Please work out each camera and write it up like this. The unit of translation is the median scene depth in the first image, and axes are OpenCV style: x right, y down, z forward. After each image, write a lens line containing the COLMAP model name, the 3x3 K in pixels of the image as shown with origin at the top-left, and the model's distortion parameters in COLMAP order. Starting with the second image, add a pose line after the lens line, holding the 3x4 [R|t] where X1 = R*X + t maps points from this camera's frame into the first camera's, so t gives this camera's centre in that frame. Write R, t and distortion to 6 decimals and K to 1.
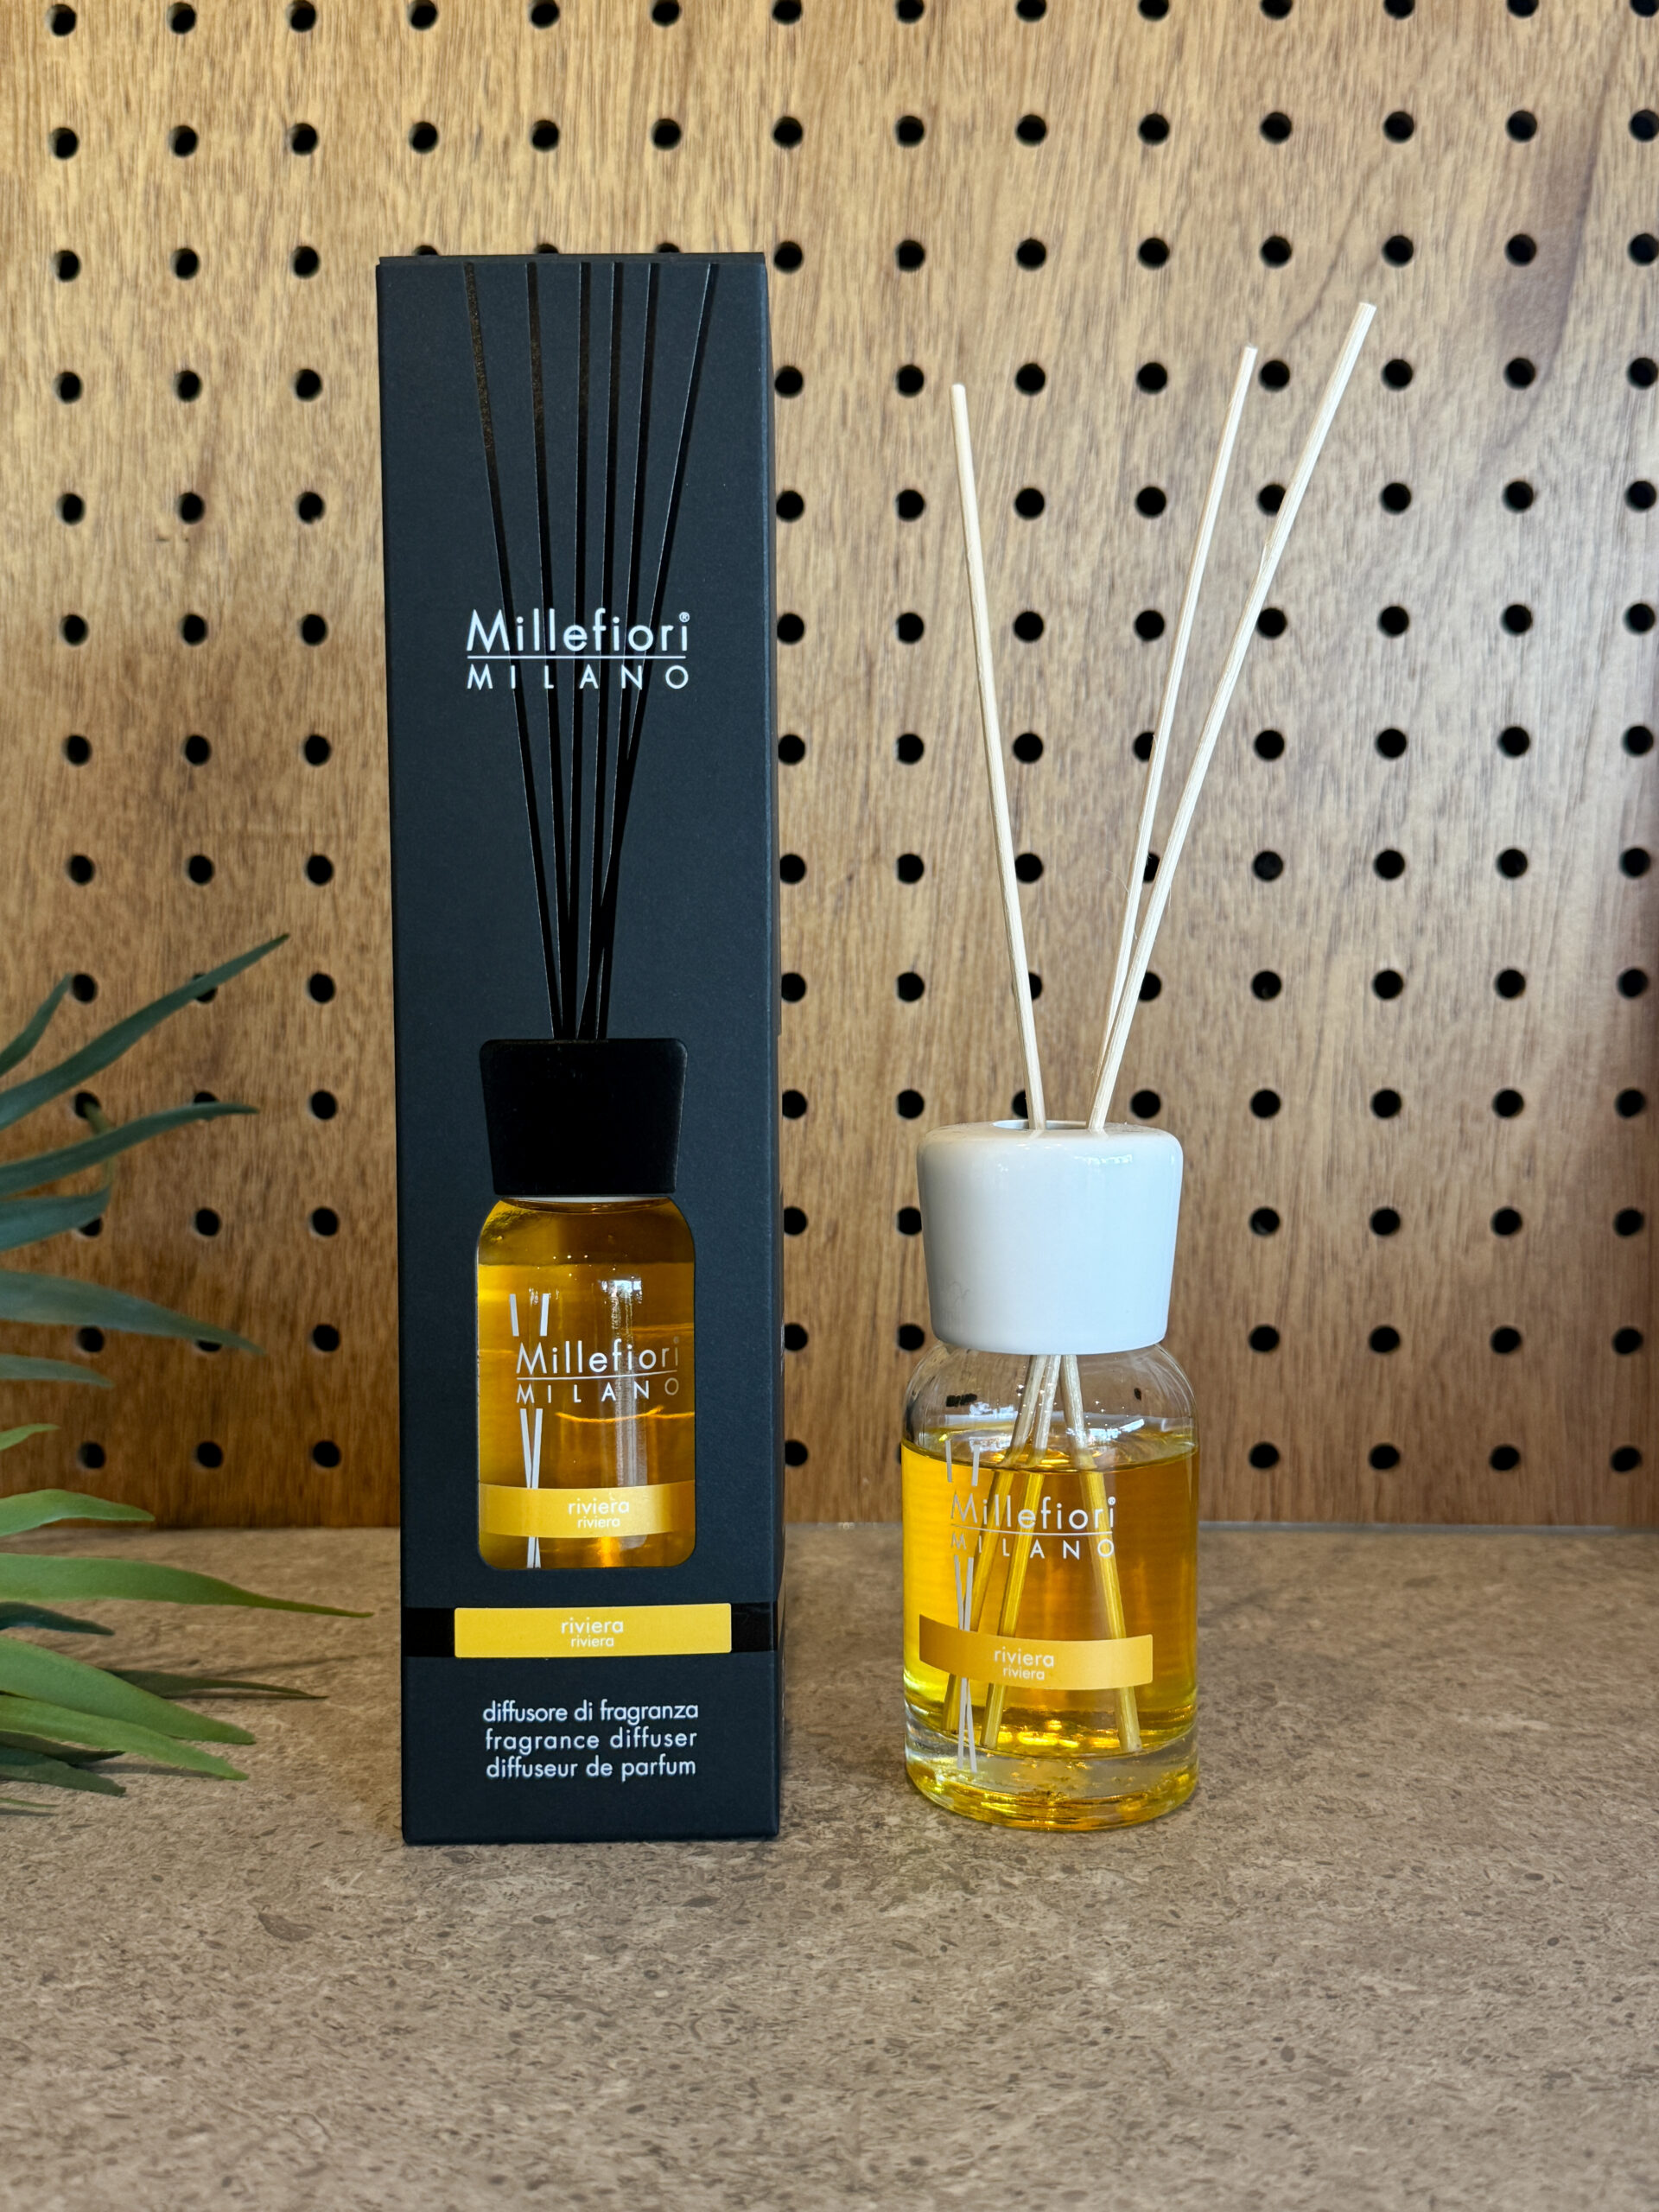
lens RADIAL K [[2242.2, 0, 832.2], [0, 2242.2, 1098.4], [0, 0, 1]] dist [0.195175, -0.529217]
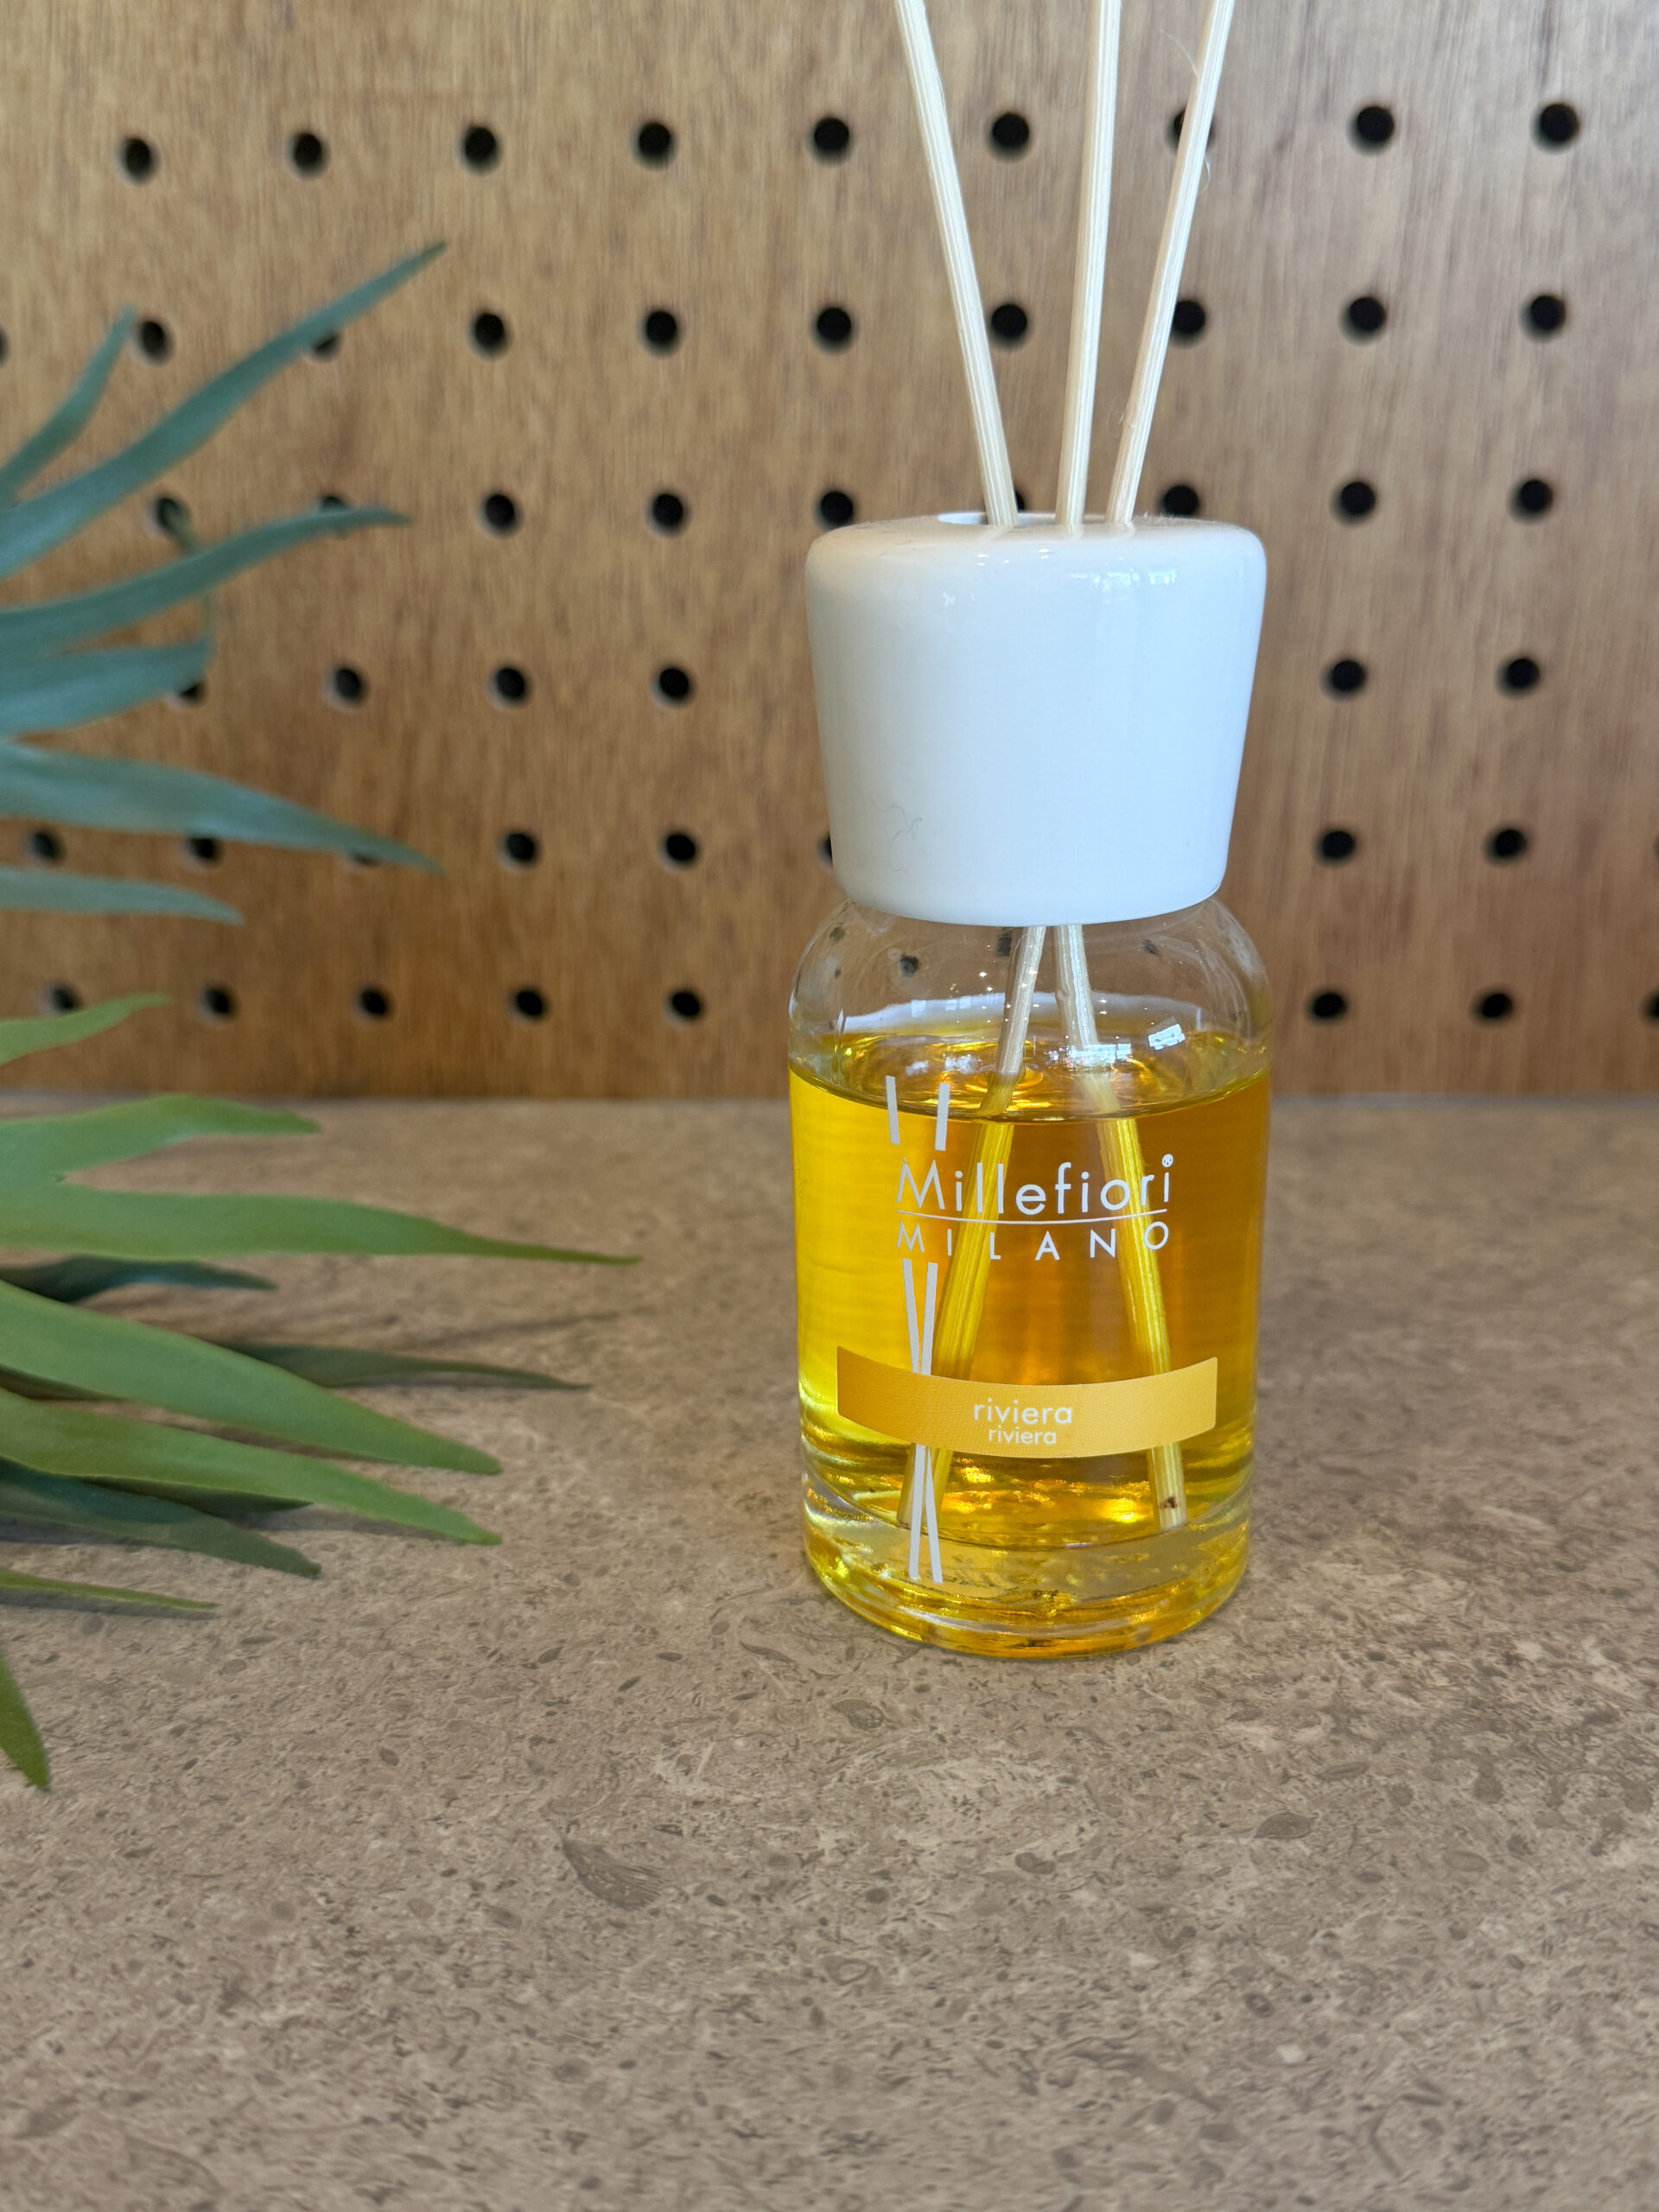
lens RADIAL K [[2280.2, 0, 837.7], [0, 2280.2, 1113.0], [0, 0, 1]] dist [0.202466, -0.613837]
pose [[0.999122, 0.000967, -0.041877, -0.118607], [0.009202, 0.970246, 0.241946, 0.014603], [0.040865, -0.242118, 0.969386, 0.350724]]
